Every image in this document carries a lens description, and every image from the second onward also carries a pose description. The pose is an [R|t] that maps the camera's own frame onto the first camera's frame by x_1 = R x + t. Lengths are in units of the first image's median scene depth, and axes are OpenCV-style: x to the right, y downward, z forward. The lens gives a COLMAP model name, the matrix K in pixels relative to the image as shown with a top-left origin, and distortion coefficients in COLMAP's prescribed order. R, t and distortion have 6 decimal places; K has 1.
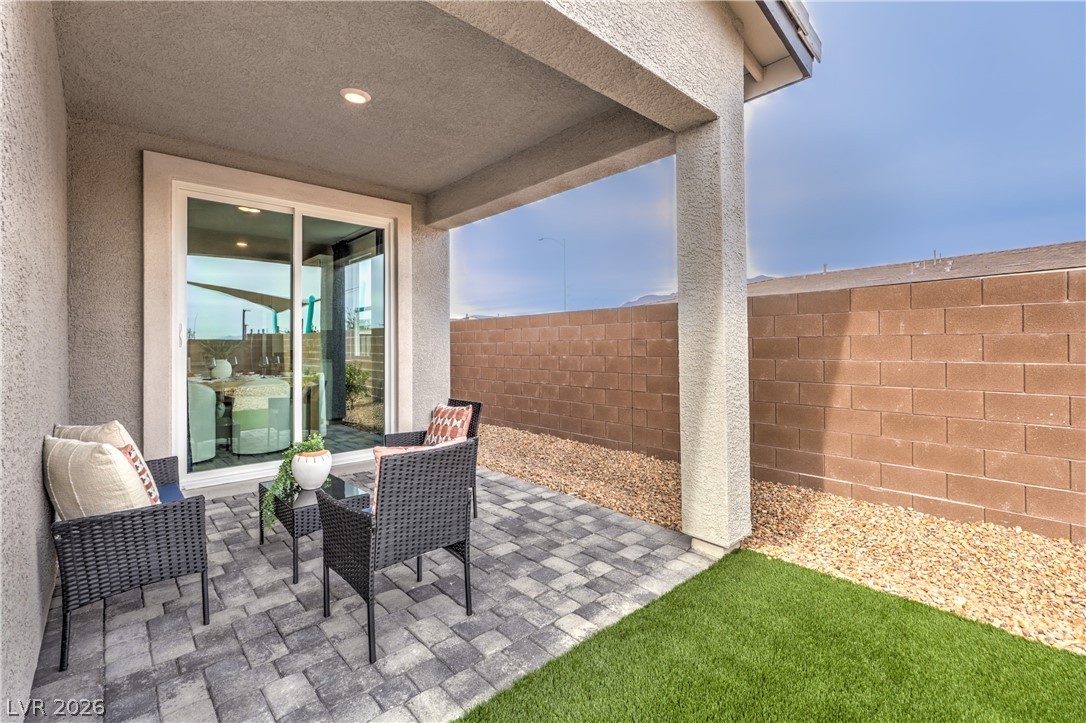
lens RADIAL K [[486.9, 0, 544.1], [0, 486.9, 343.4], [0, 0, 1]] dist [-0.001001, -0.000146]
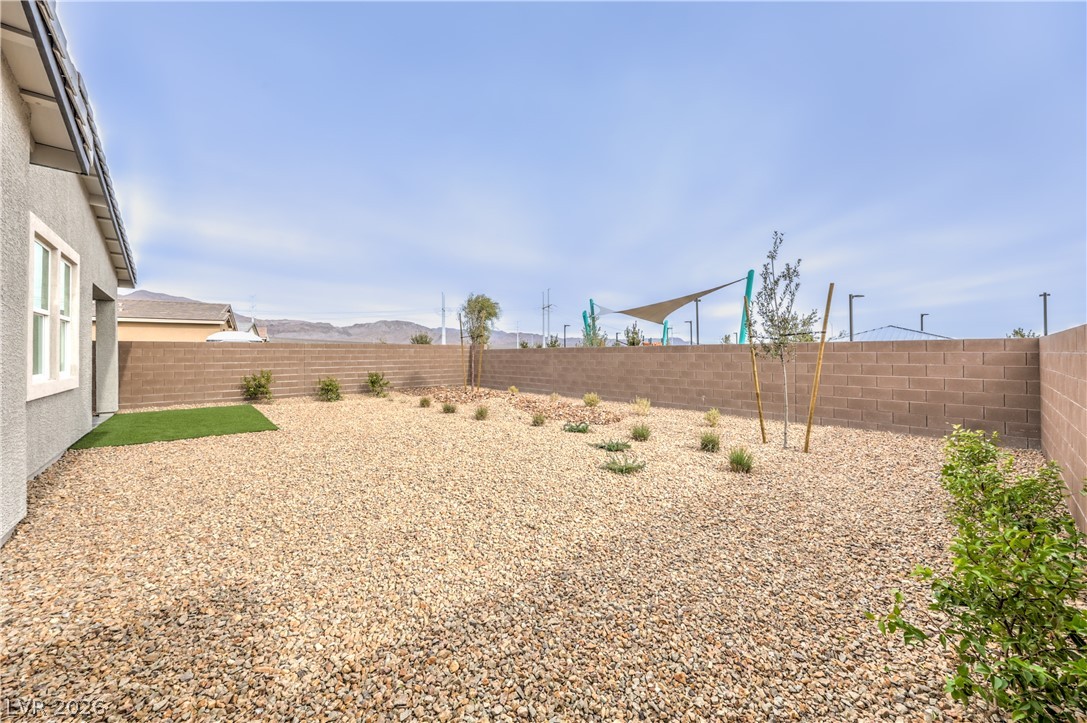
lens RADIAL K [[393.0, 0, 541.7], [0, 393.0, 350.4], [0, 0, 1]] dist [0.001163, 0.000168]
pose [[0.015322, 0.012435, 0.999805, -2.114885], [0.002765, 0.999918, -0.012479, -0.017627], [-0.999879, 0.002956, 0.015286, -1.906046]]
